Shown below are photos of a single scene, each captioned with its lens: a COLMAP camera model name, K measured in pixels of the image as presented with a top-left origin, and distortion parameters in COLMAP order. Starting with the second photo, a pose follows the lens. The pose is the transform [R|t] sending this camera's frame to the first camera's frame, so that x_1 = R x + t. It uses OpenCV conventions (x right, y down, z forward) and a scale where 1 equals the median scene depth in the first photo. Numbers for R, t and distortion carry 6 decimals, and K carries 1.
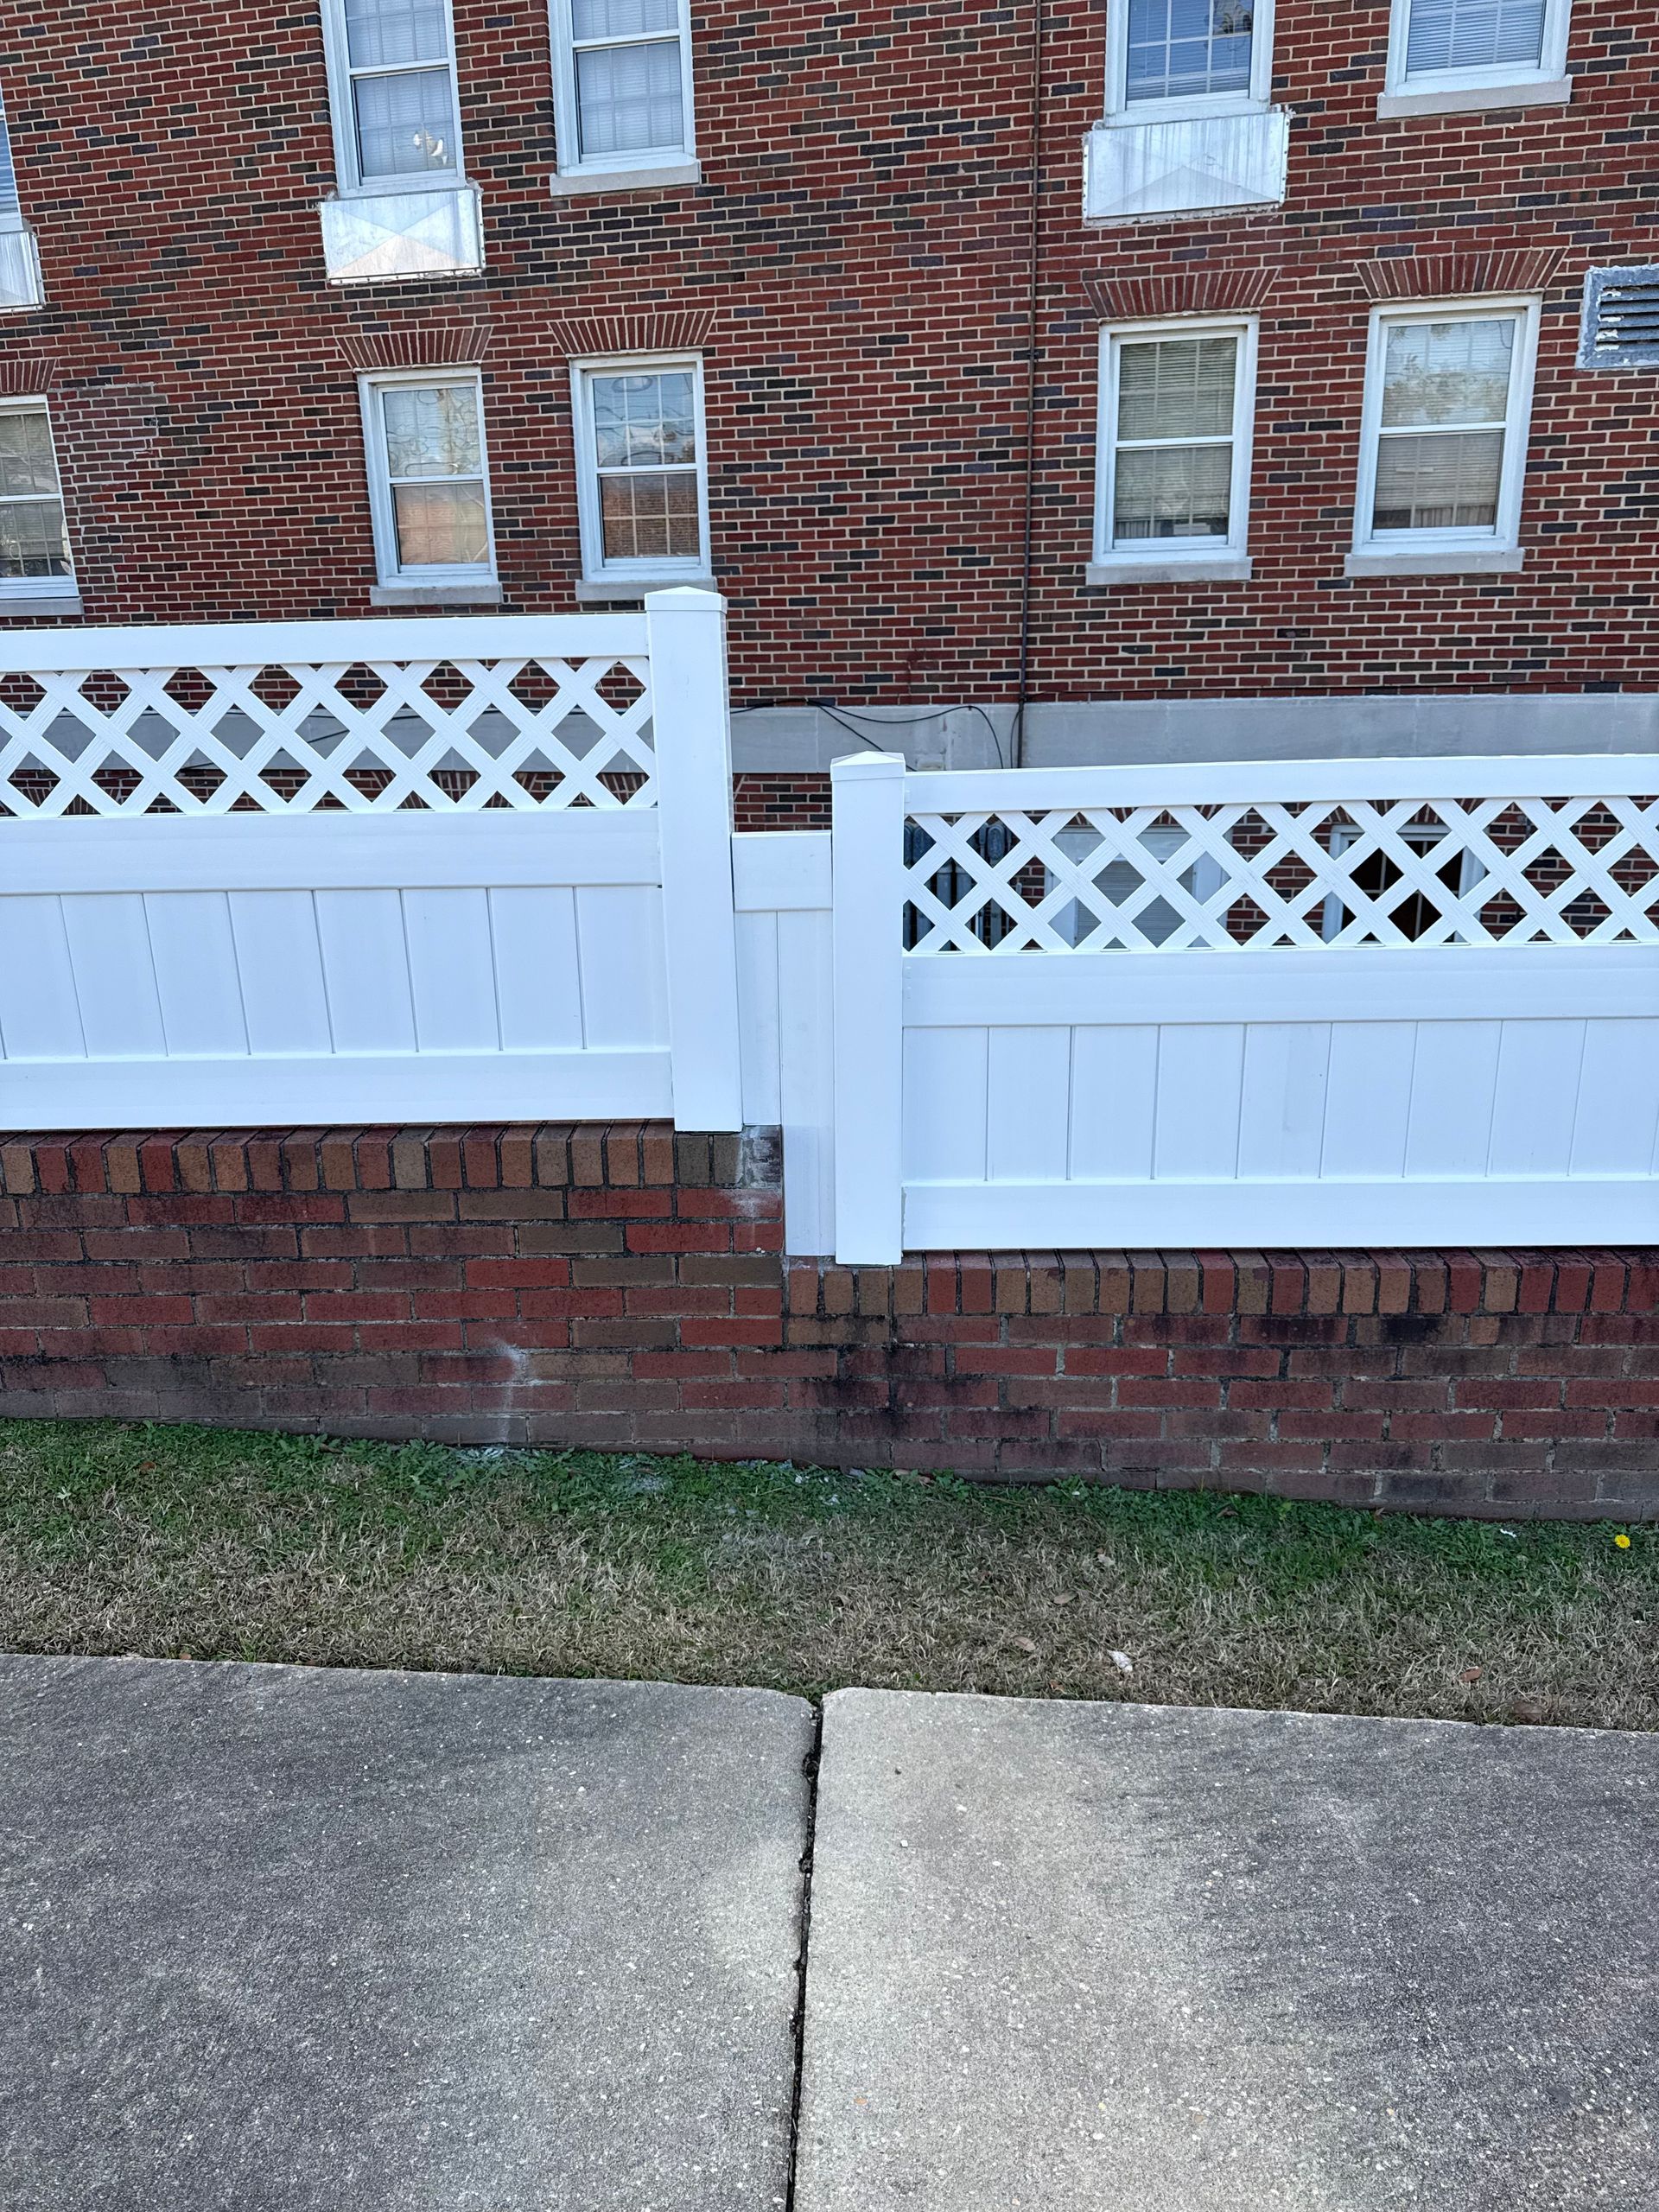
lens RADIAL K [[1590.9, 0, 835.8], [0, 1590.9, 1104.4], [0, 0, 1]] dist [0.030203, -0.024975]
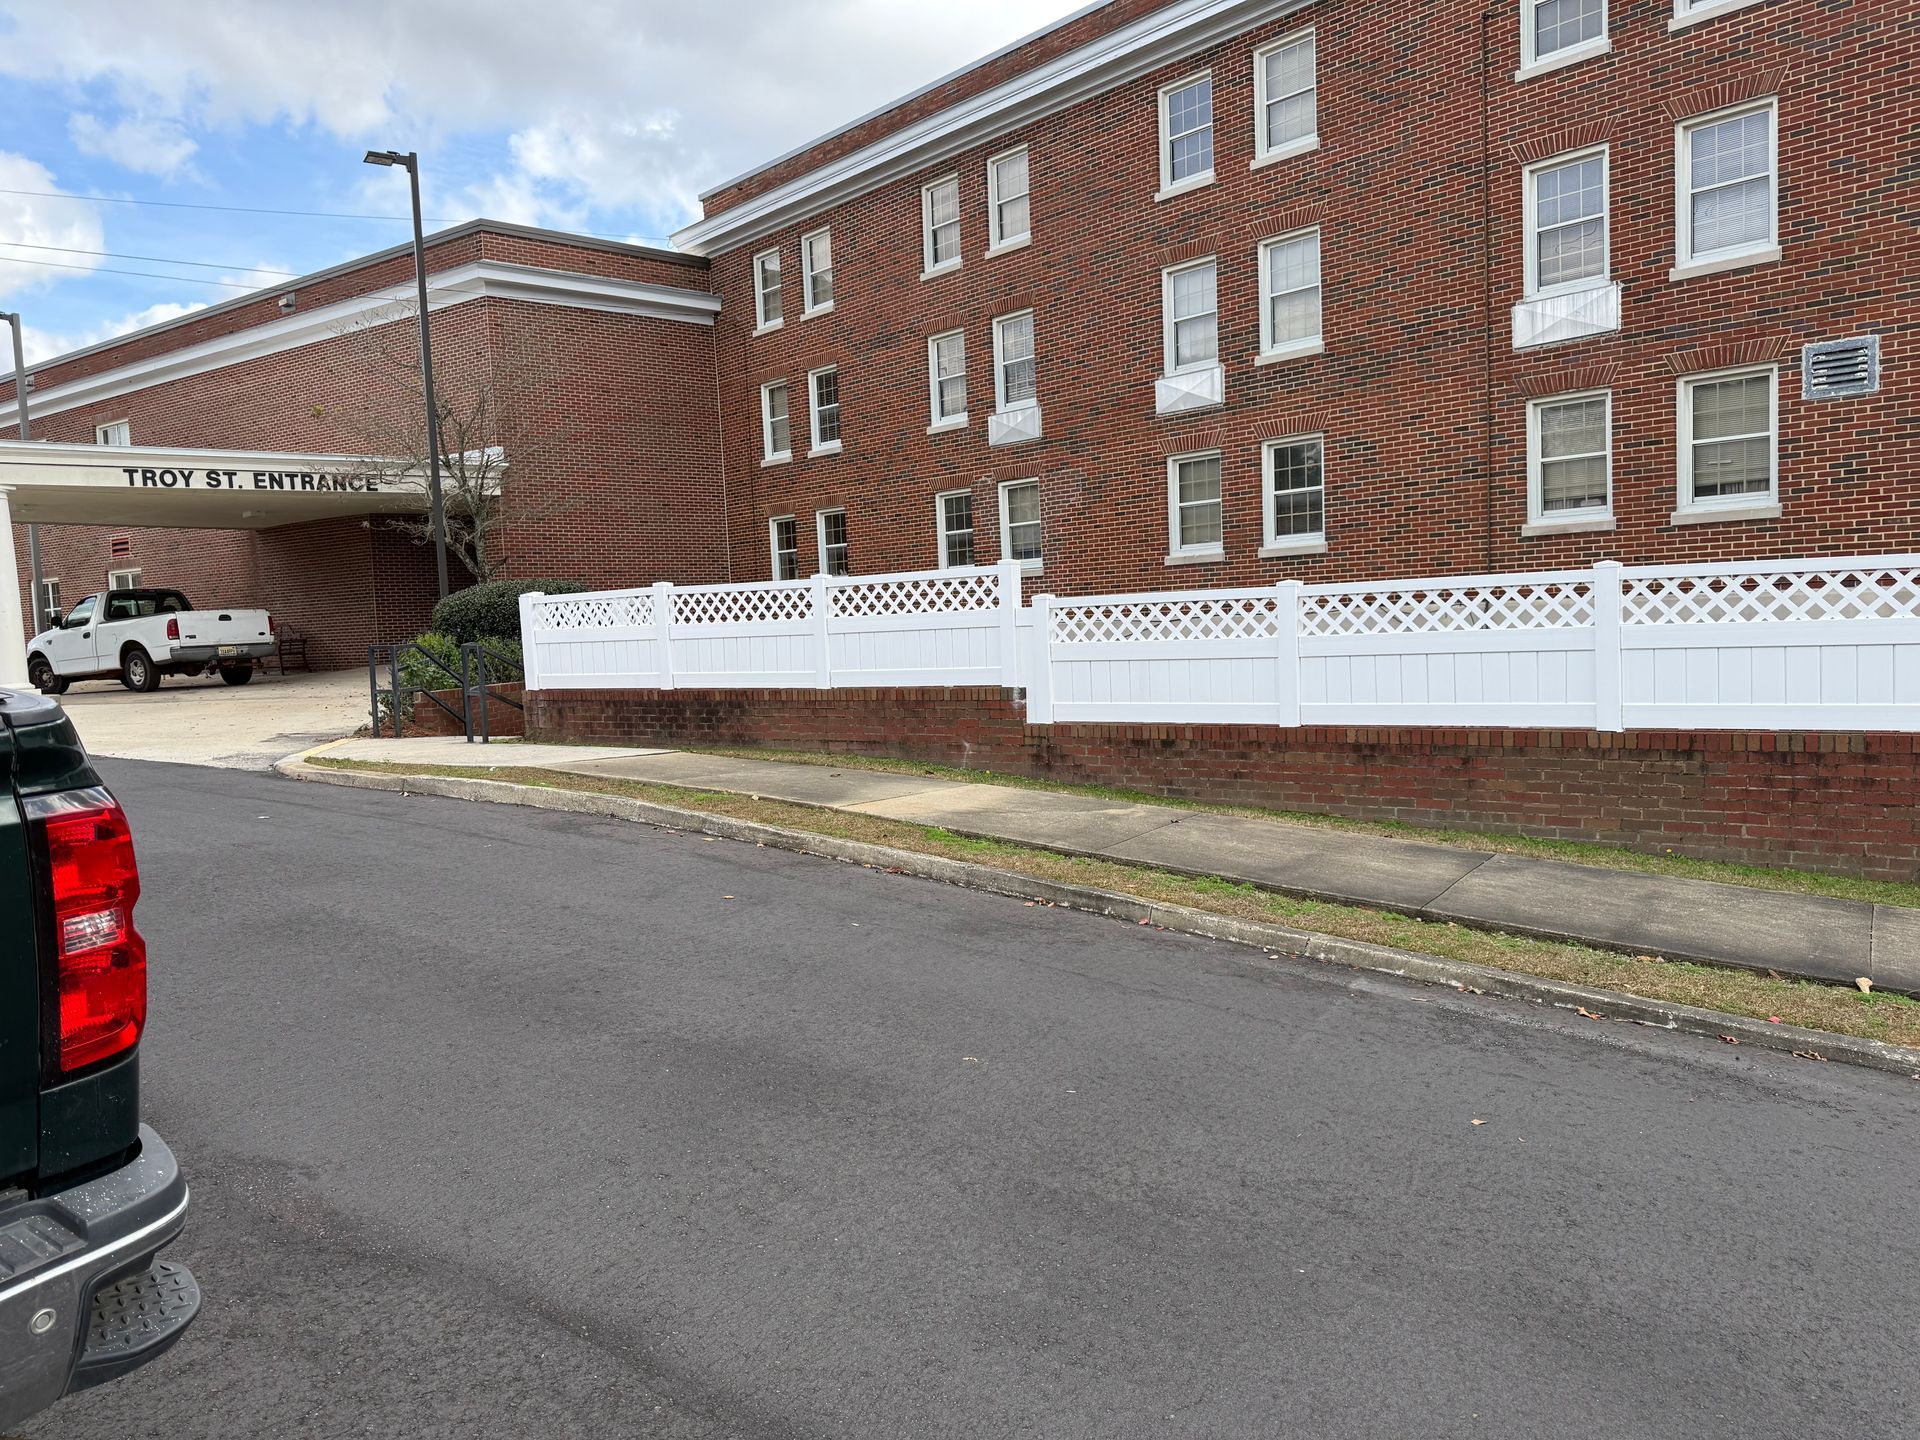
lens RADIAL K [[1380.9, 0, 958.8], [0, 1380.9, 716.5], [0, 0, 1]] dist [0.030203, -0.024975]
pose [[0.829268, 0.021087, -0.558453, 0.548003], [-0.128178, 0.979825, -0.153339, 0.198294], [0.543953, 0.198741, 0.815240, -0.592221]]
